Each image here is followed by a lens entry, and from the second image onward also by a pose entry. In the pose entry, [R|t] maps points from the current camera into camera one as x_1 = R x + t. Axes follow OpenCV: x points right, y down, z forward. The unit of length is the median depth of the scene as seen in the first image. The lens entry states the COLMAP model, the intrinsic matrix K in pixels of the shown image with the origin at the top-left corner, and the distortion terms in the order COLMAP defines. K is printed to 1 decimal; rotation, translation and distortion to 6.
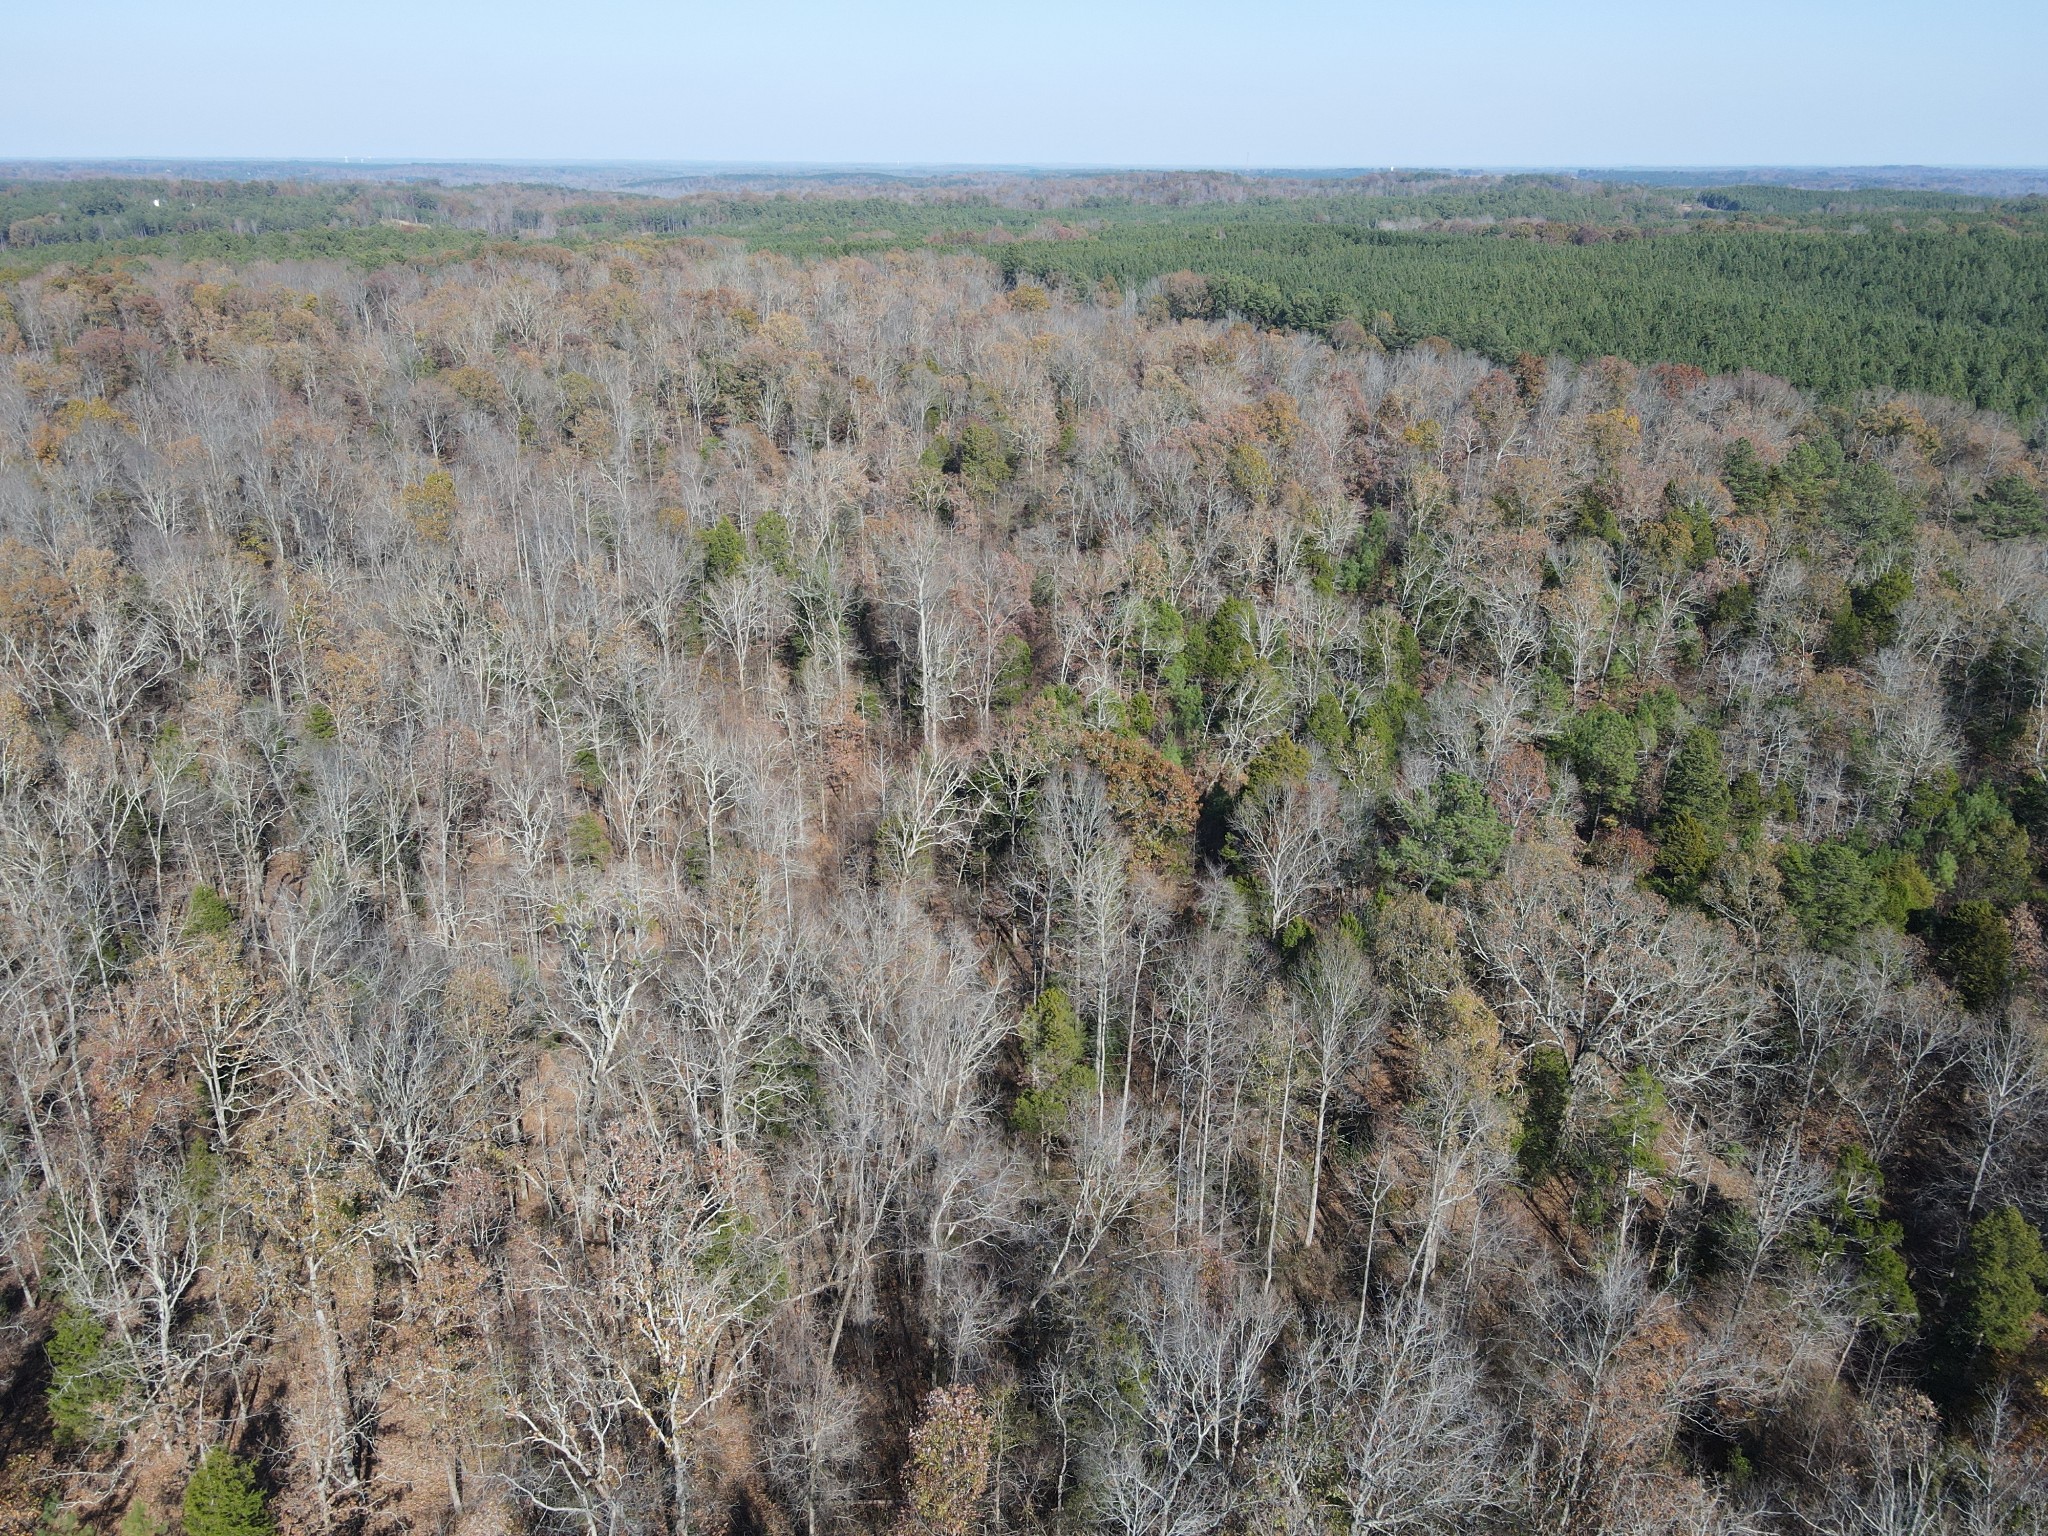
lens RADIAL K [[1480.7, 0, 1024.0], [0, 1480.7, 768.0], [0, 0, 1]] dist [0.007587, 0.003651]
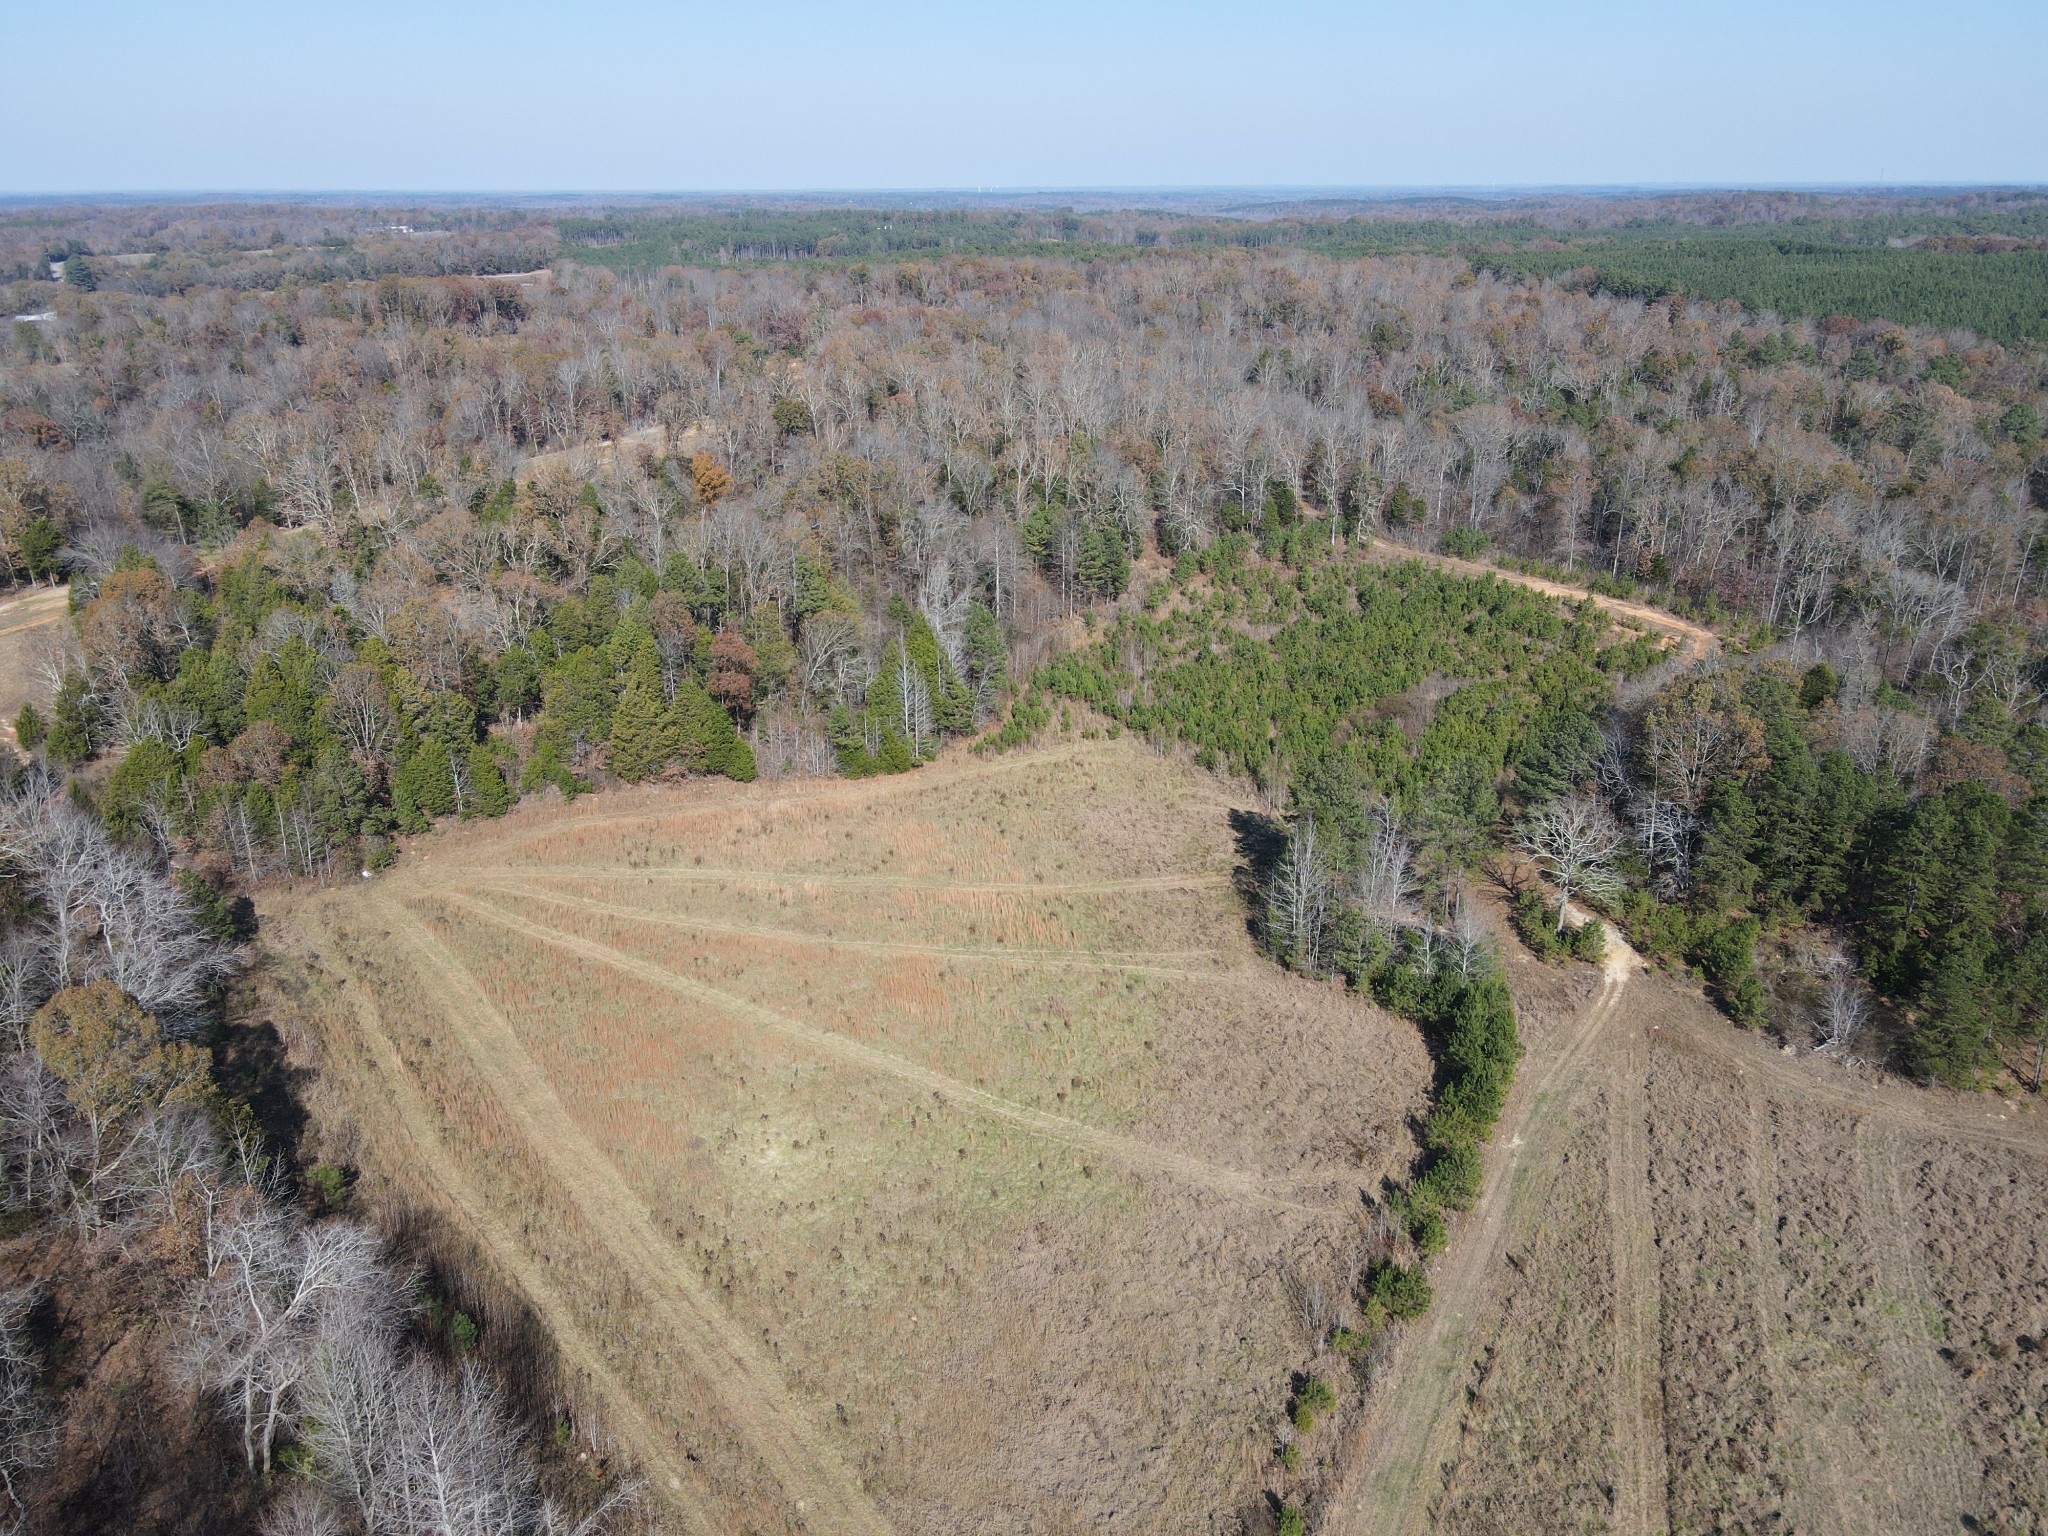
lens RADIAL K [[1480.7, 0, 1024.0], [0, 1480.7, 768.0], [0, 0, 1]] dist [0.007587, 0.003651]
pose [[0.933954, 0.118366, -0.337222, 0.094633], [-0.122789, 0.992398, 0.008265, 0.156877], [0.335637, 0.033689, 0.941389, -0.406873]]
